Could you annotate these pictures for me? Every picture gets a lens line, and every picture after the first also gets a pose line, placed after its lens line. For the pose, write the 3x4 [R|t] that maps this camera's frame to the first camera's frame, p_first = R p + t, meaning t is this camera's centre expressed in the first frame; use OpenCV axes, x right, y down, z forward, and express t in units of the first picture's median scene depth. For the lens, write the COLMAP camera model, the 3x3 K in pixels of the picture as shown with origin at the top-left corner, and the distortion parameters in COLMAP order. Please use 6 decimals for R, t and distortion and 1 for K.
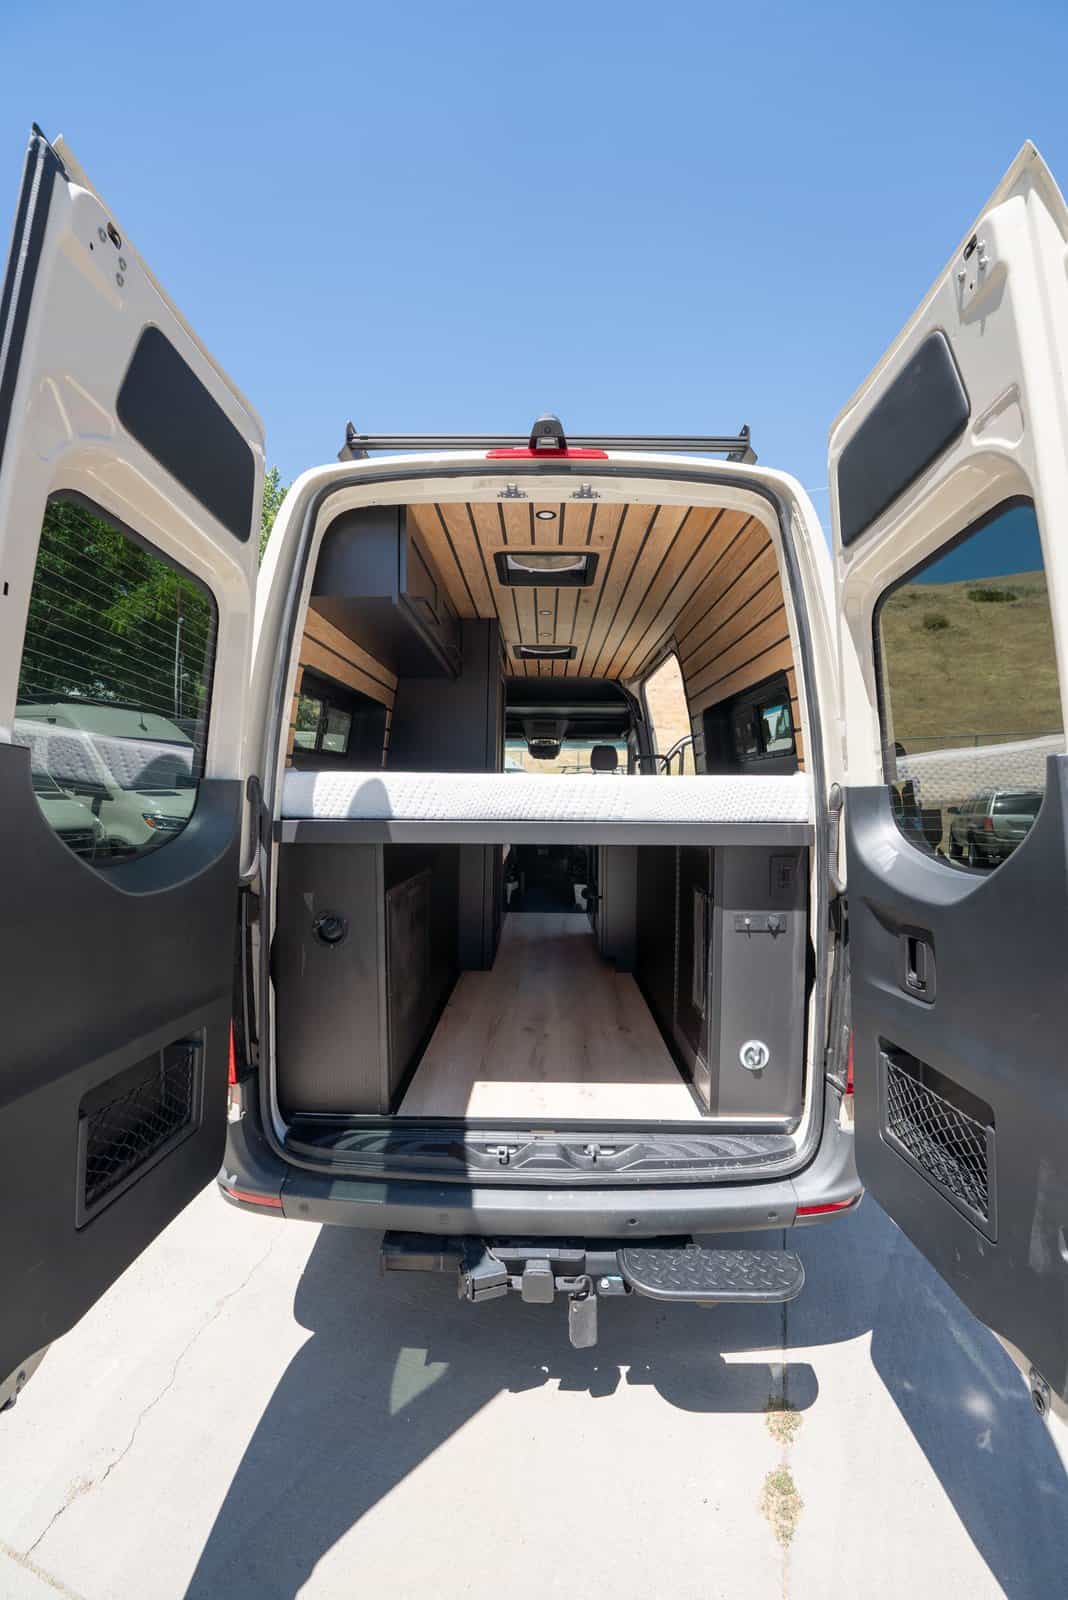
lens RADIAL K [[649.3, 0, 533.6], [0, 649.3, 806.8], [0, 0, 1]] dist [-0.025002, 0.000139]
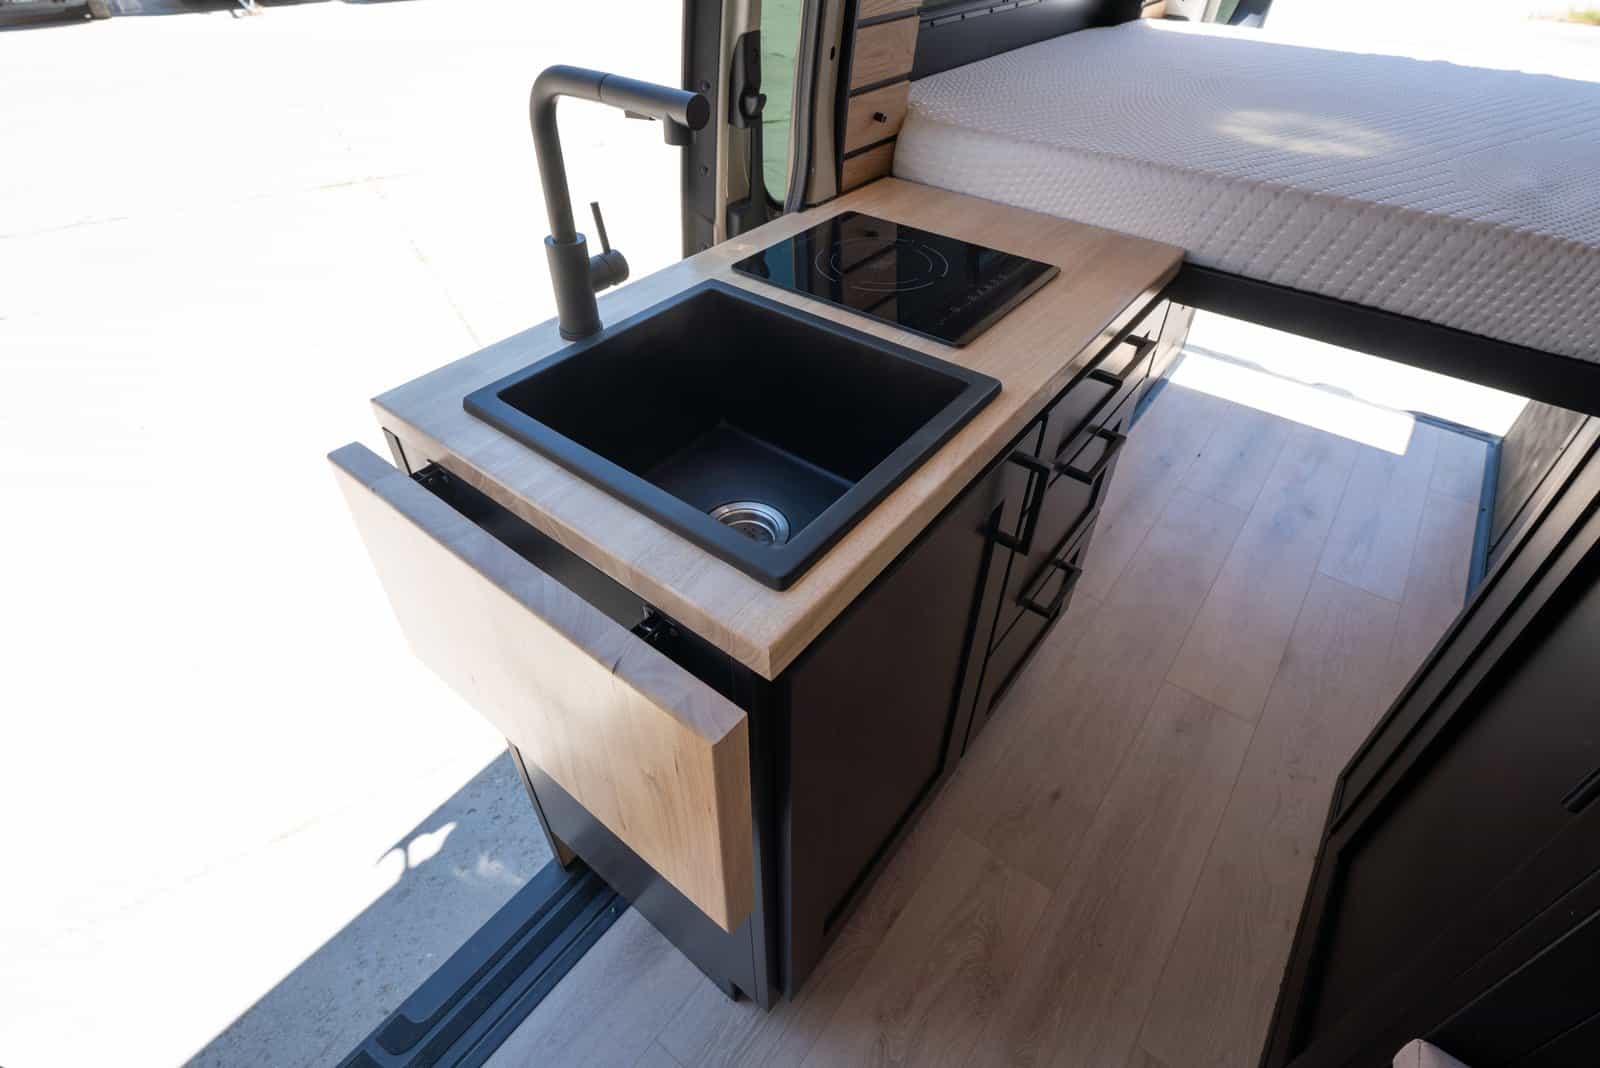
lens RADIAL K [[787.2, 0, 796.4], [0, 787.2, 493.2], [0, 0, 1]] dist [-0.017362, 0.000018]
pose [[-0.795124, -0.388991, 0.465257, 0.052553], [0.005787, 0.762283, 0.647218, -0.230423], [-0.606420, 0.517311, -0.603858, 2.095788]]
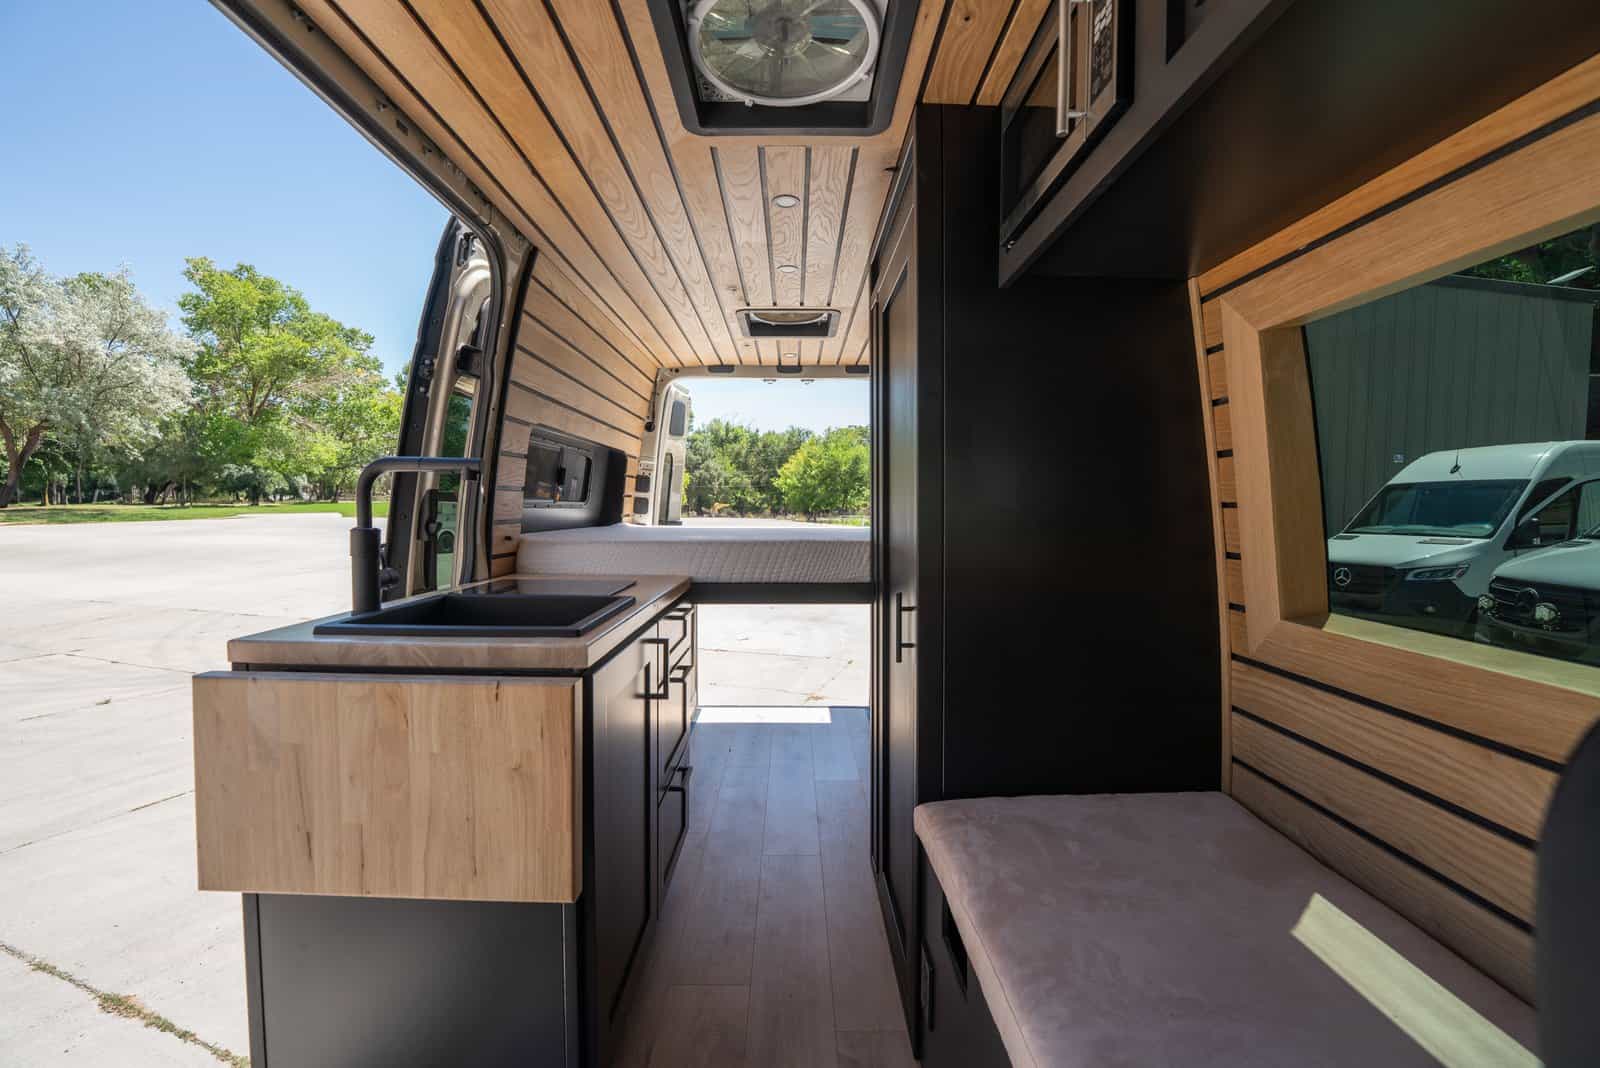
lens RADIAL K [[649.3, 0, 789.2], [0, 649.3, 531.0], [0, 0, 1]] dist [-0.025002, 0.000139]
pose [[-0.999897, -0.012407, -0.007237, 0.025518], [-0.012826, 0.998045, 0.061162, -0.124704], [0.006464, 0.061249, -0.998102, 2.415121]]
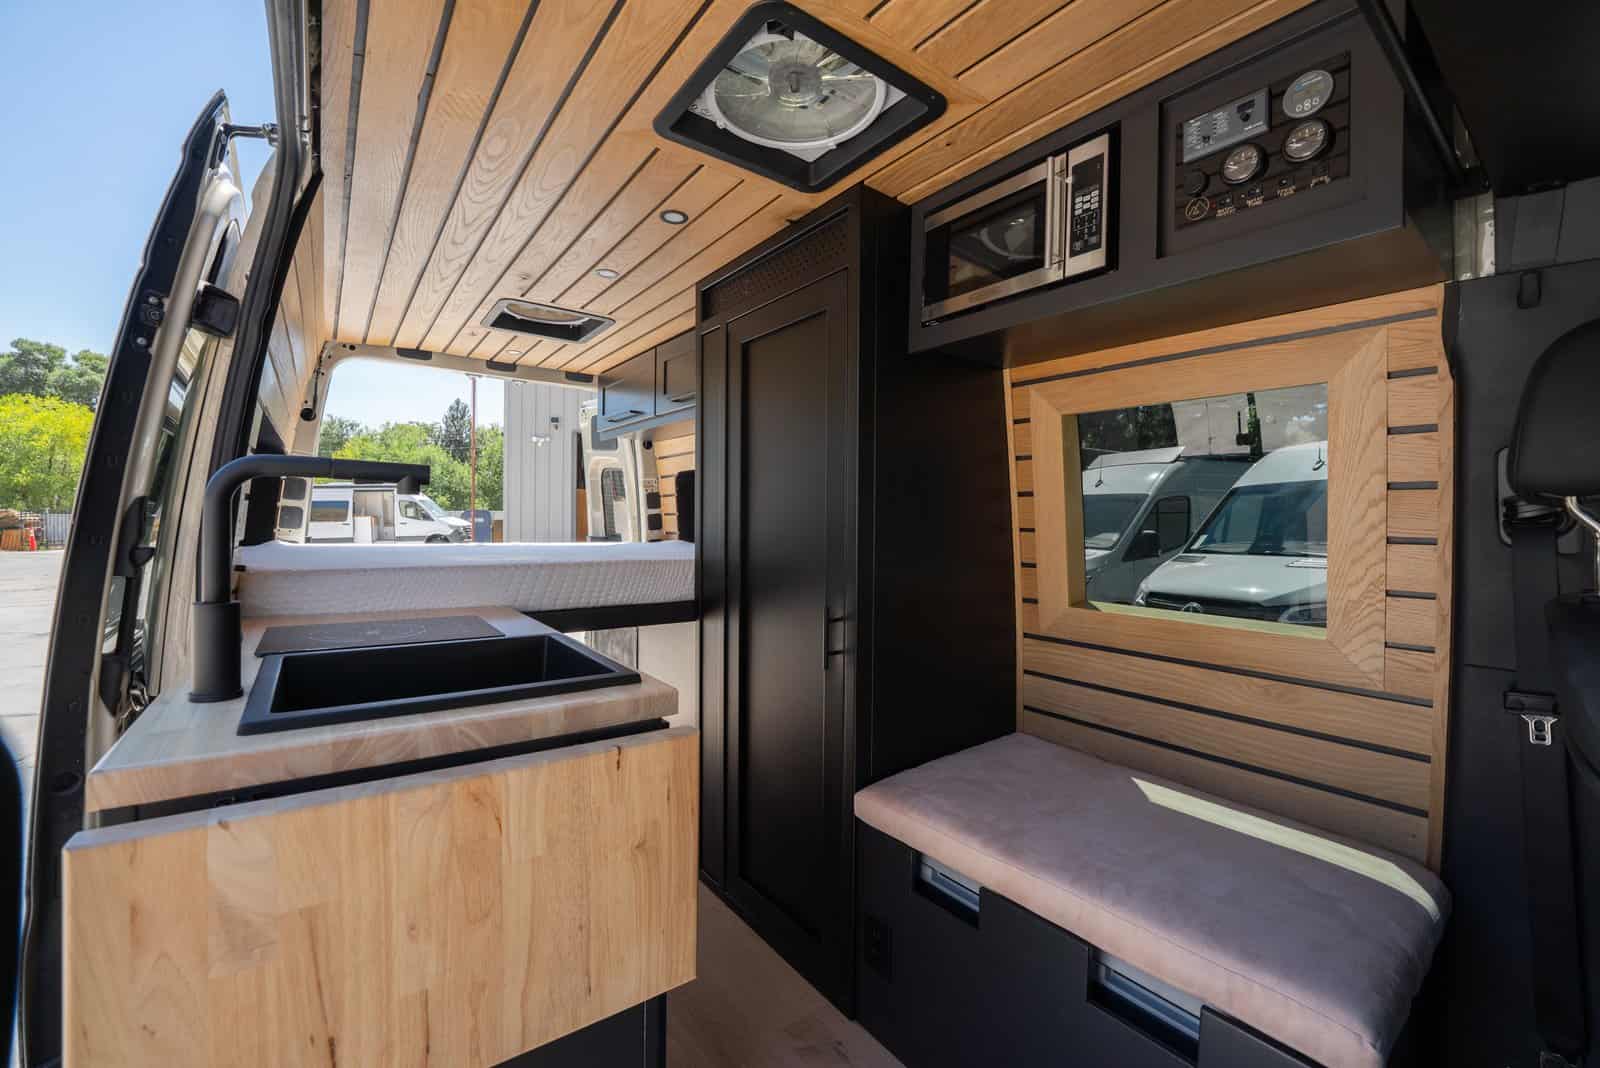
lens RADIAL K [[649.4, 0, 795.0], [0, 649.4, 530.1], [0, 0, 1]] dist [-0.021141, 0.000538]
pose [[-0.795411, -0.013799, -0.605914, 0.353405], [-0.038093, 0.998902, 0.027257, -0.128716], [0.604872, 0.044762, -0.795063, 2.330862]]
